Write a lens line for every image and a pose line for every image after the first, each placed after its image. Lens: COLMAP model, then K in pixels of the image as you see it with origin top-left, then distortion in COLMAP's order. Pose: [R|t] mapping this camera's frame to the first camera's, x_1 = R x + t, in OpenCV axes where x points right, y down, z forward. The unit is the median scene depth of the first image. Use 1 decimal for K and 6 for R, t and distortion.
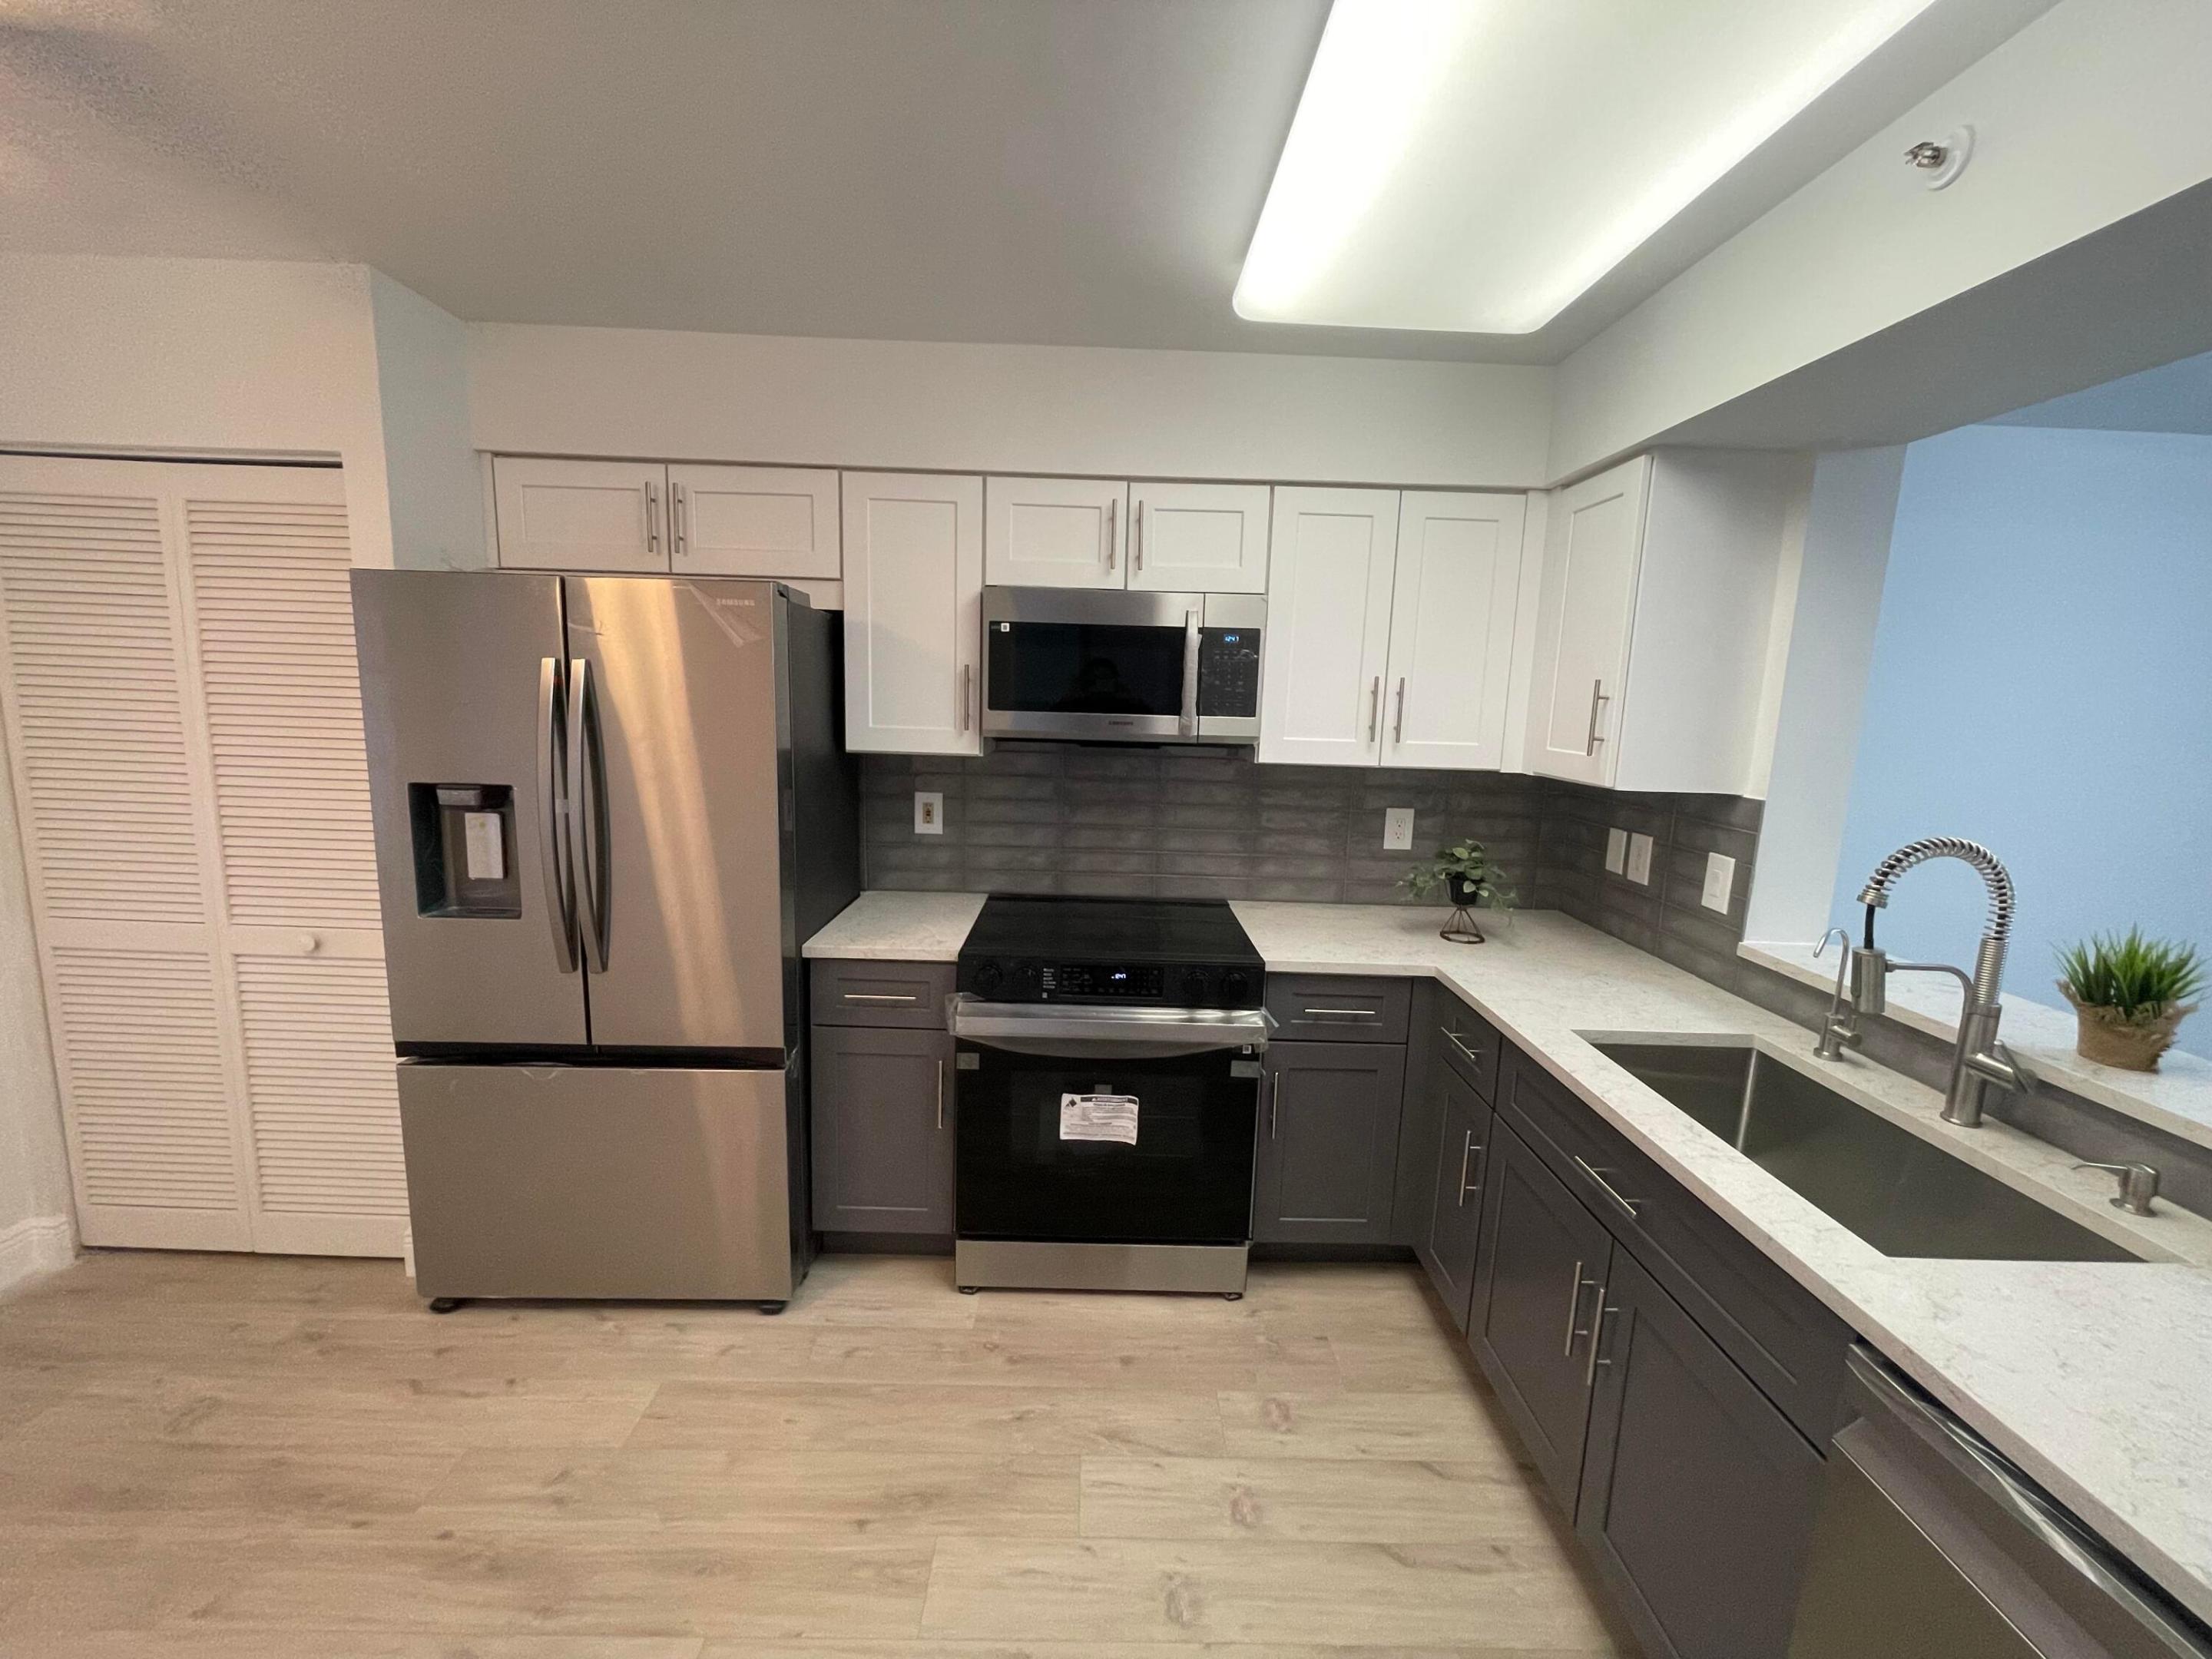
lens RADIAL K [[893.8, 0, 1106.6], [0, 893.8, 837.1], [0, 0, 1]] dist [-0.003114, -0.000219]
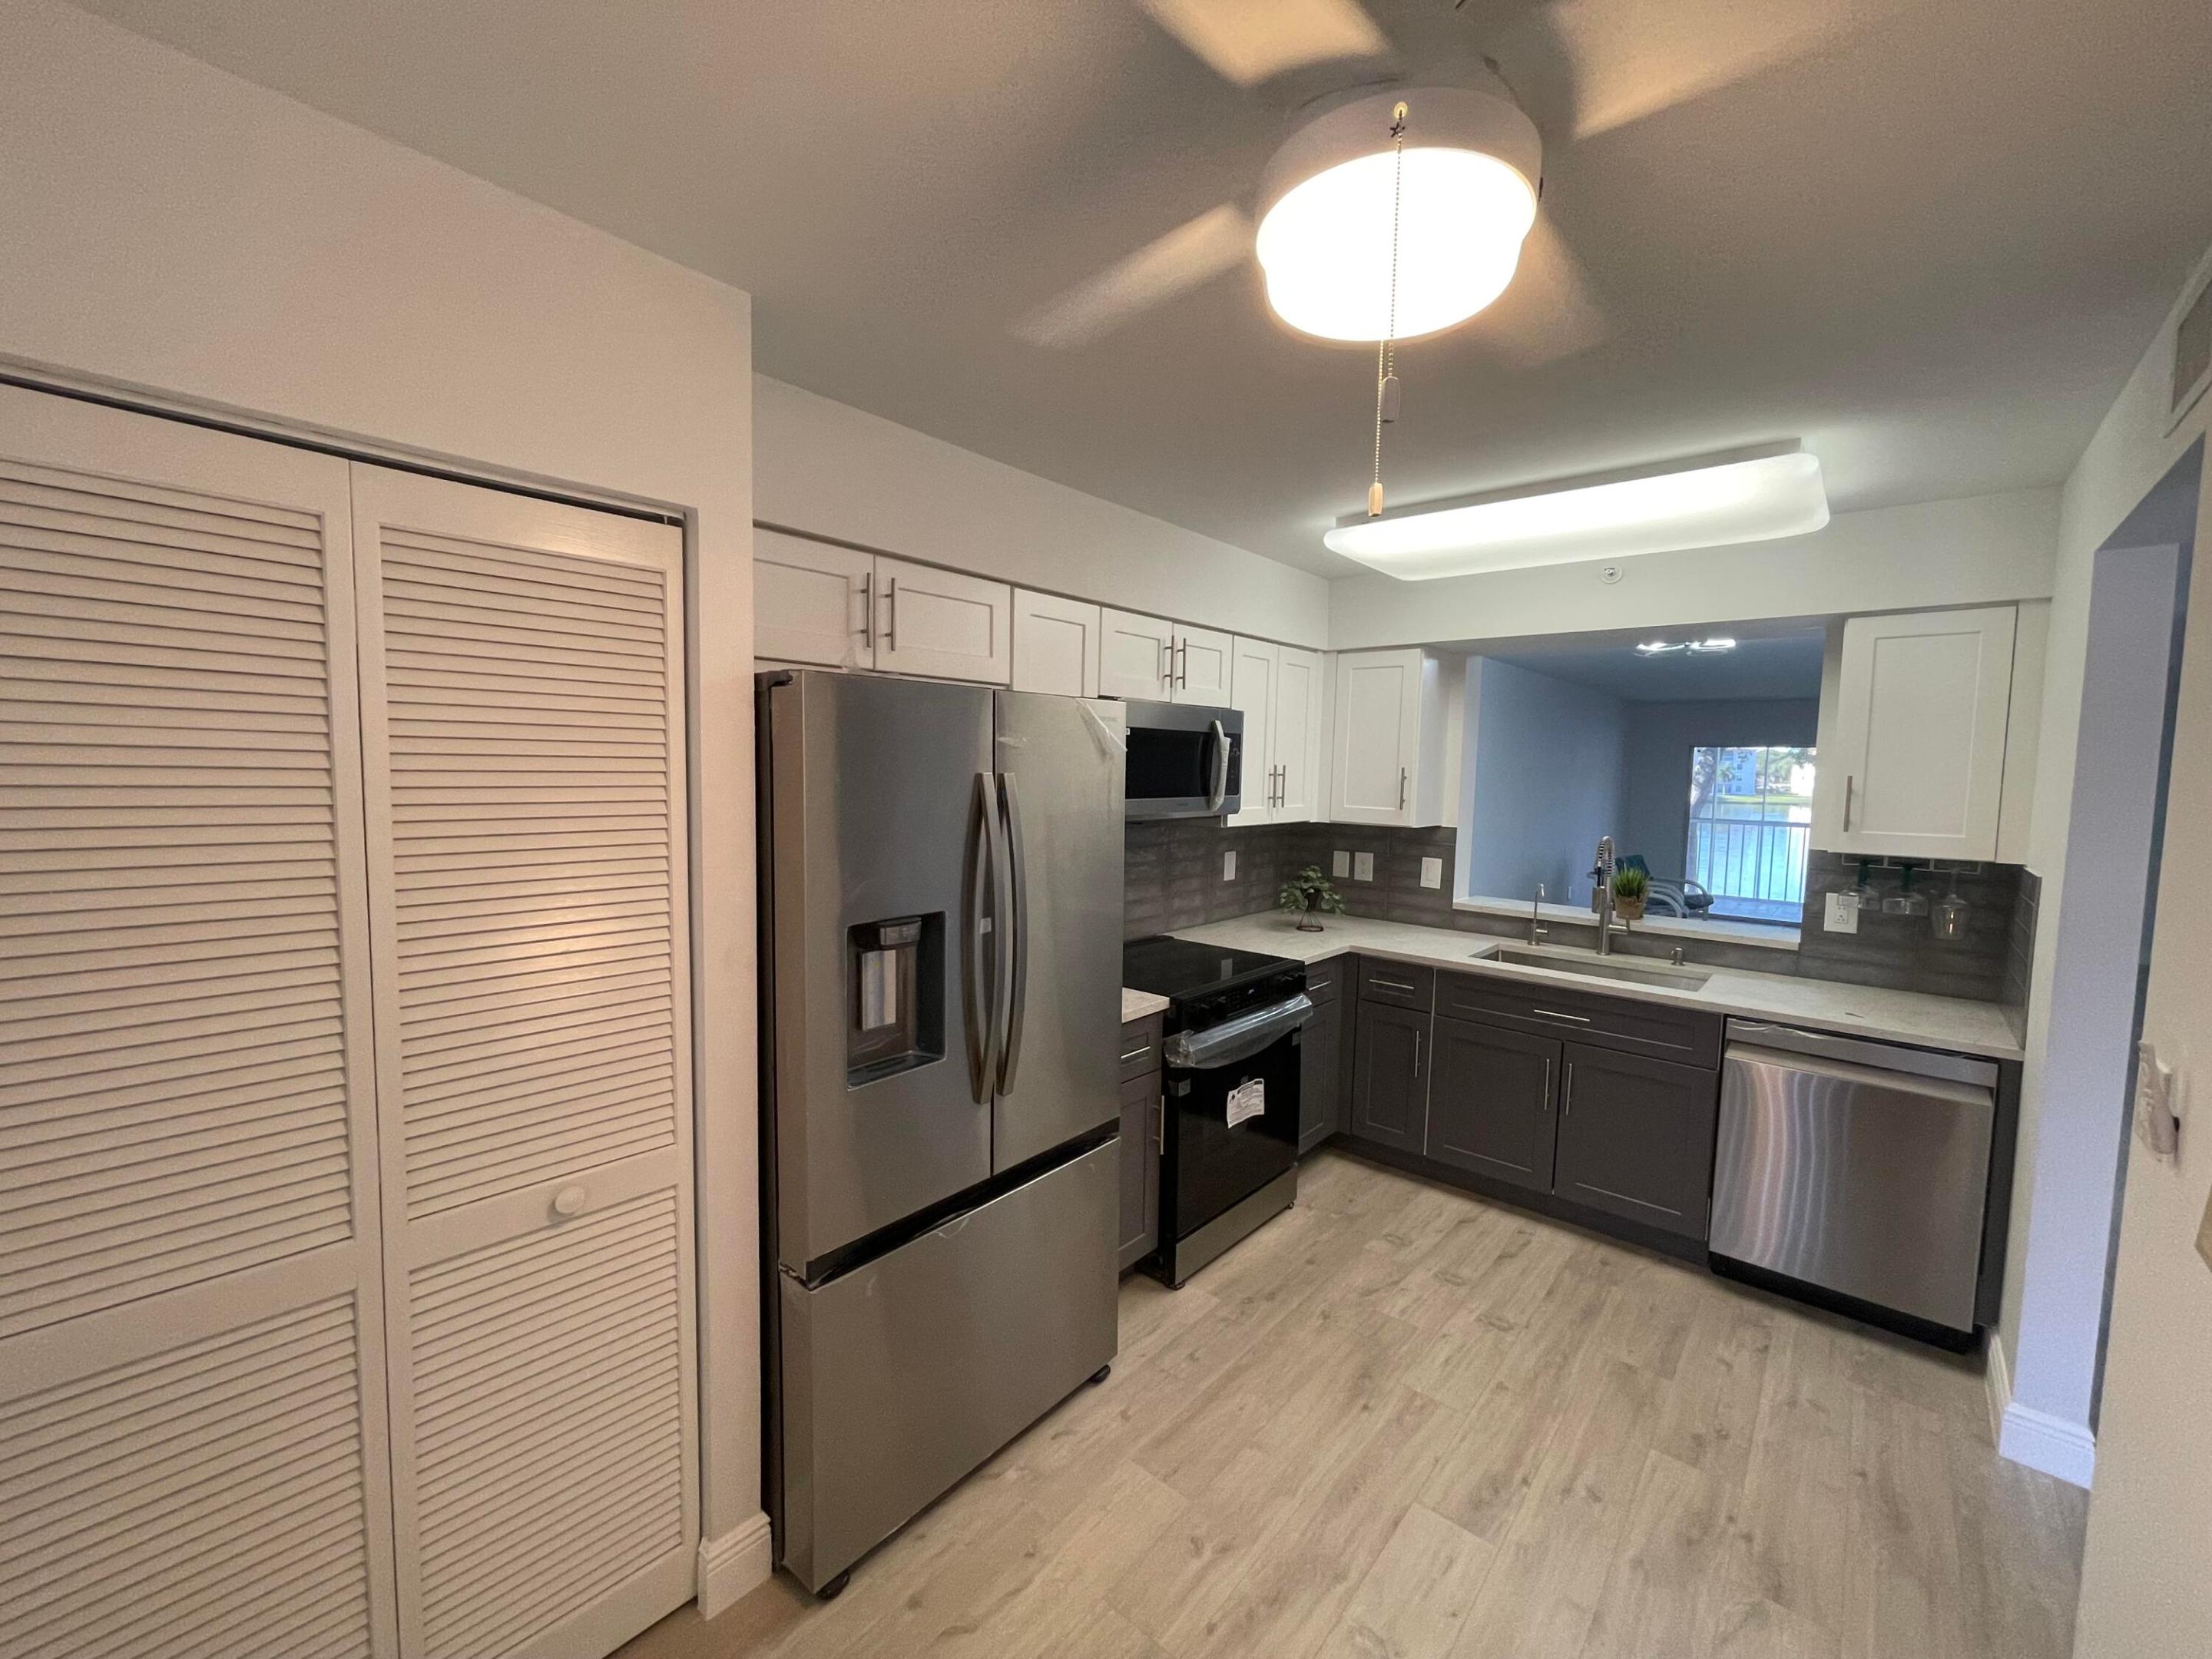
lens RADIAL K [[893.8, 0, 1135.8], [0, 893.8, 826.3], [0, 0, 1]] dist [-0.003114, -0.000219]
pose [[0.652035, -0.071425, 0.754817, -1.083687], [0.116394, 0.993181, -0.006565, -0.102076], [-0.749201, 0.092137, 0.655902, 0.216482]]
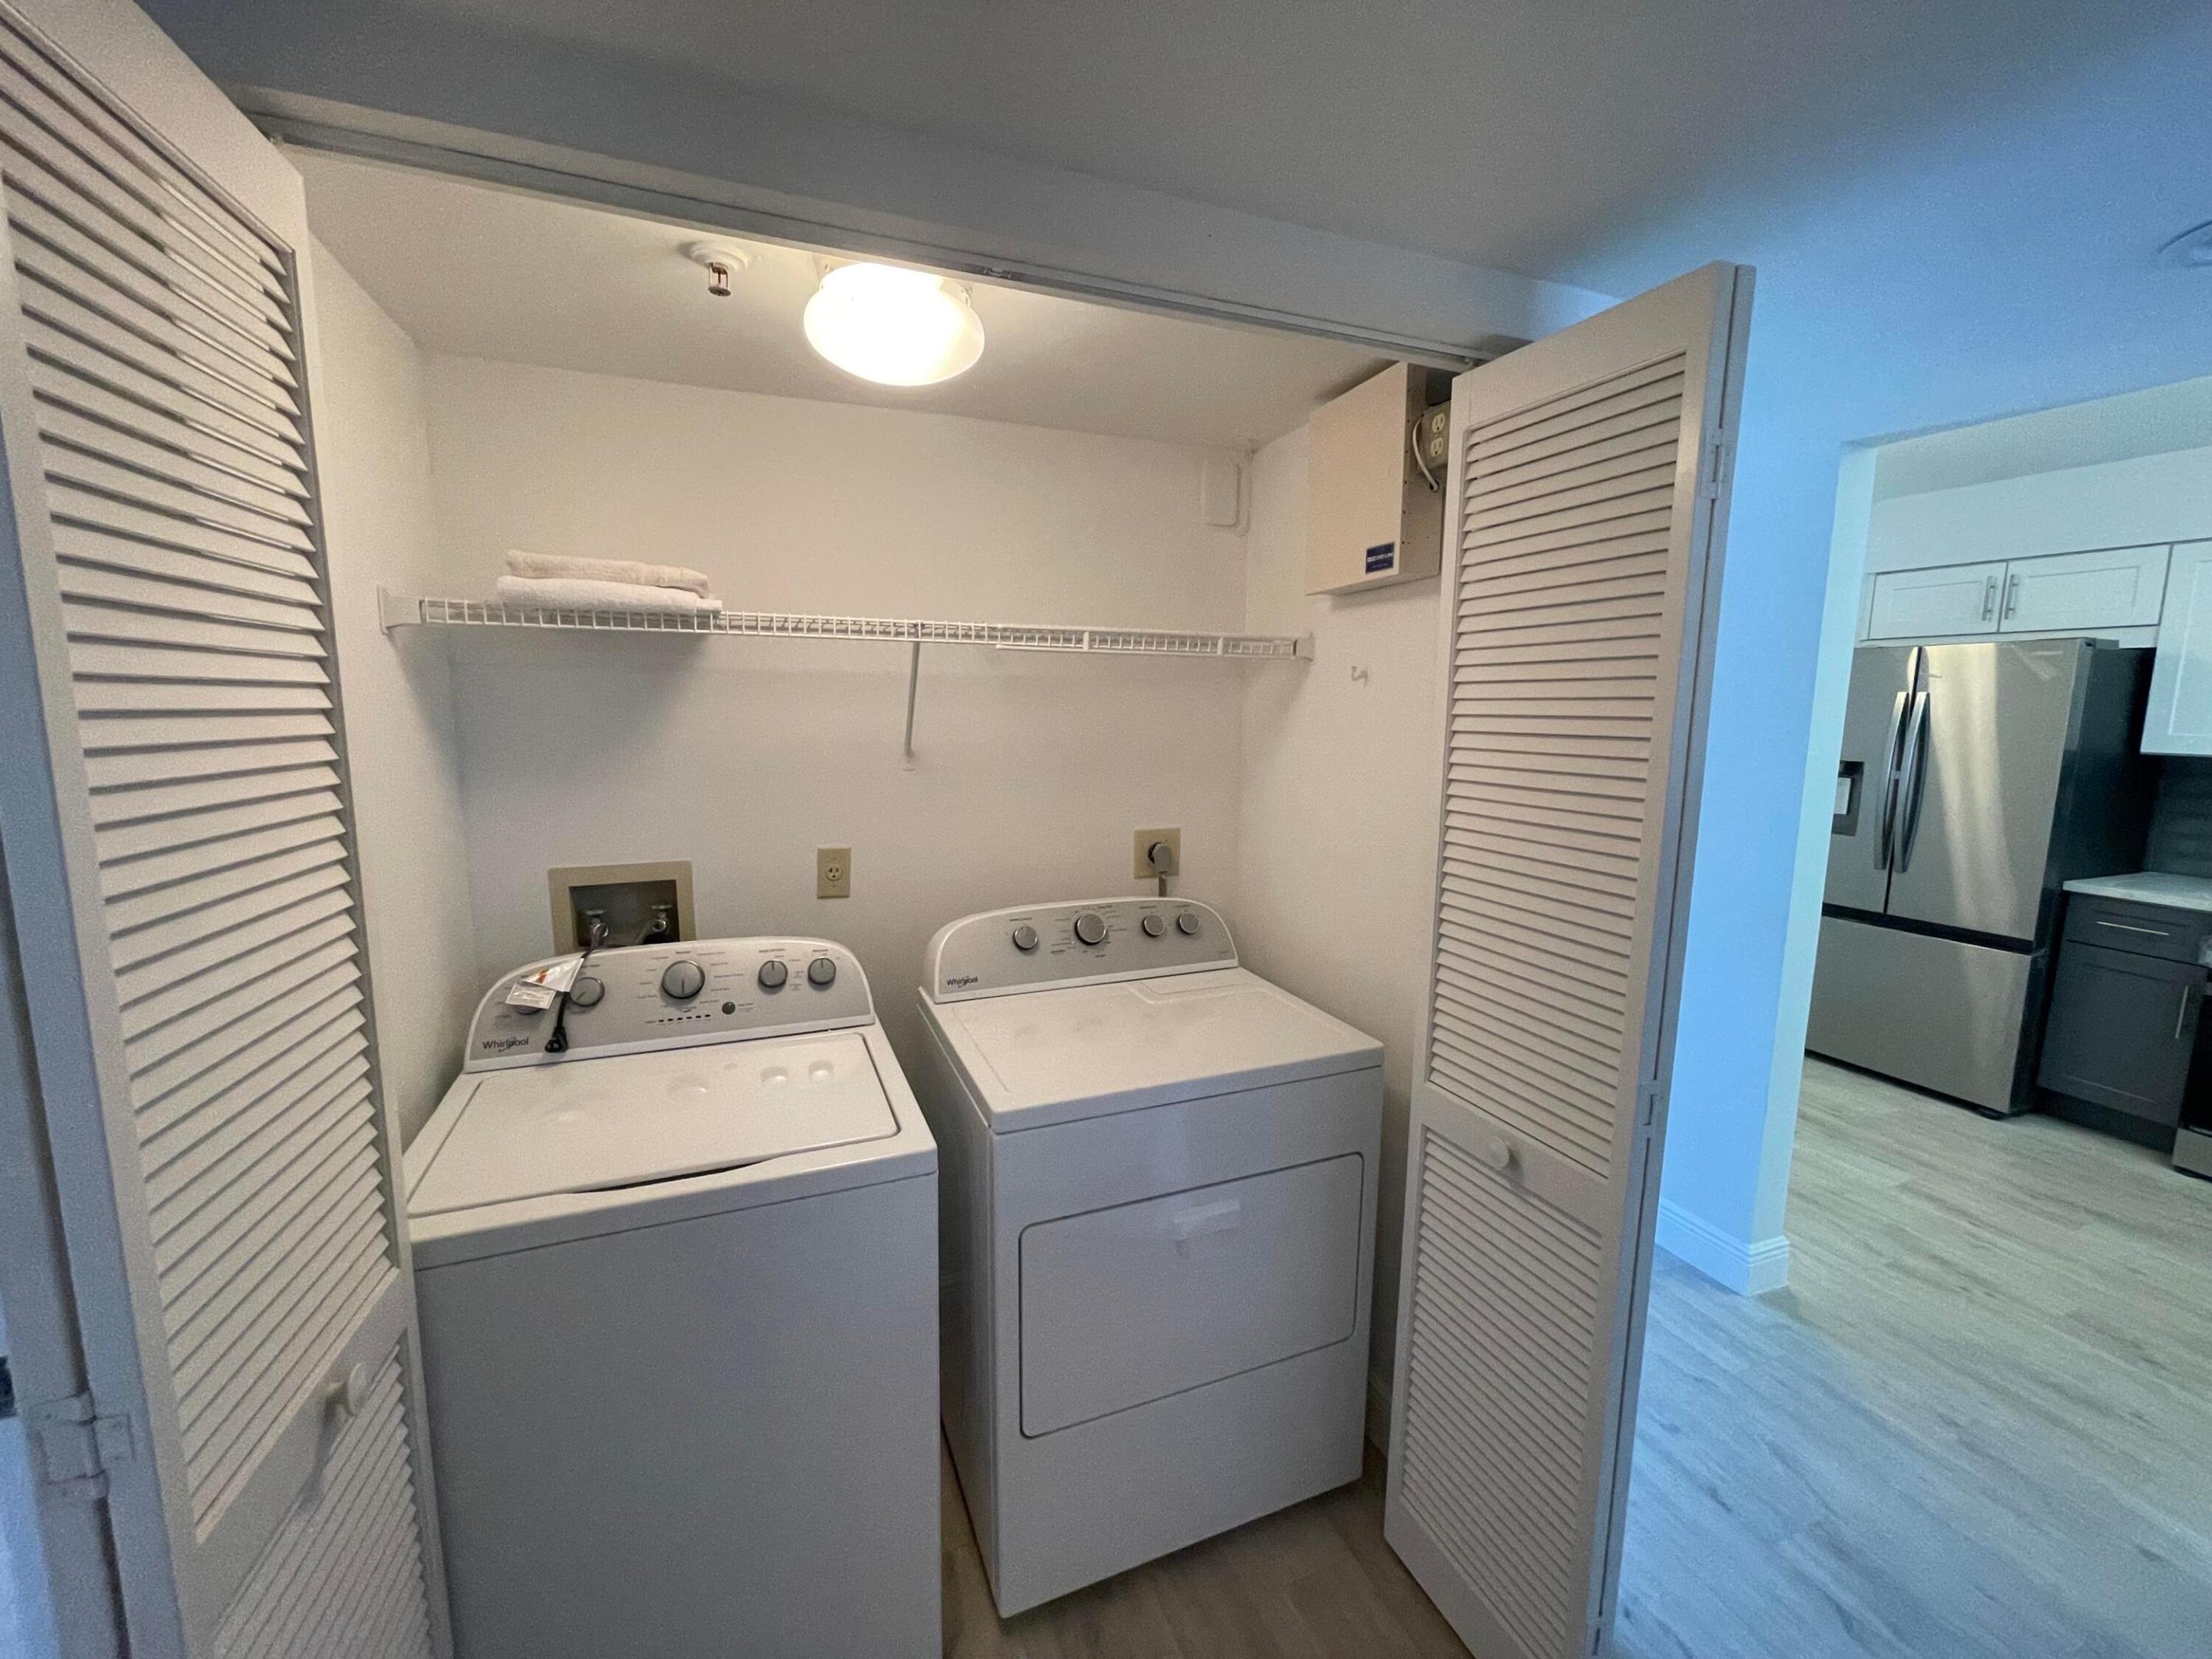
lens RADIAL K [[893.8, 0, 1099.4], [0, 893.8, 837.7], [0, 0, 1]] dist [-0.003114, -0.000219]
pose [[0.361899, 0.104863, -0.926301, 0.424466], [-0.139756, 0.988526, 0.057306, 0.185522], [0.921682, 0.108717, 0.372402, -0.990116]]
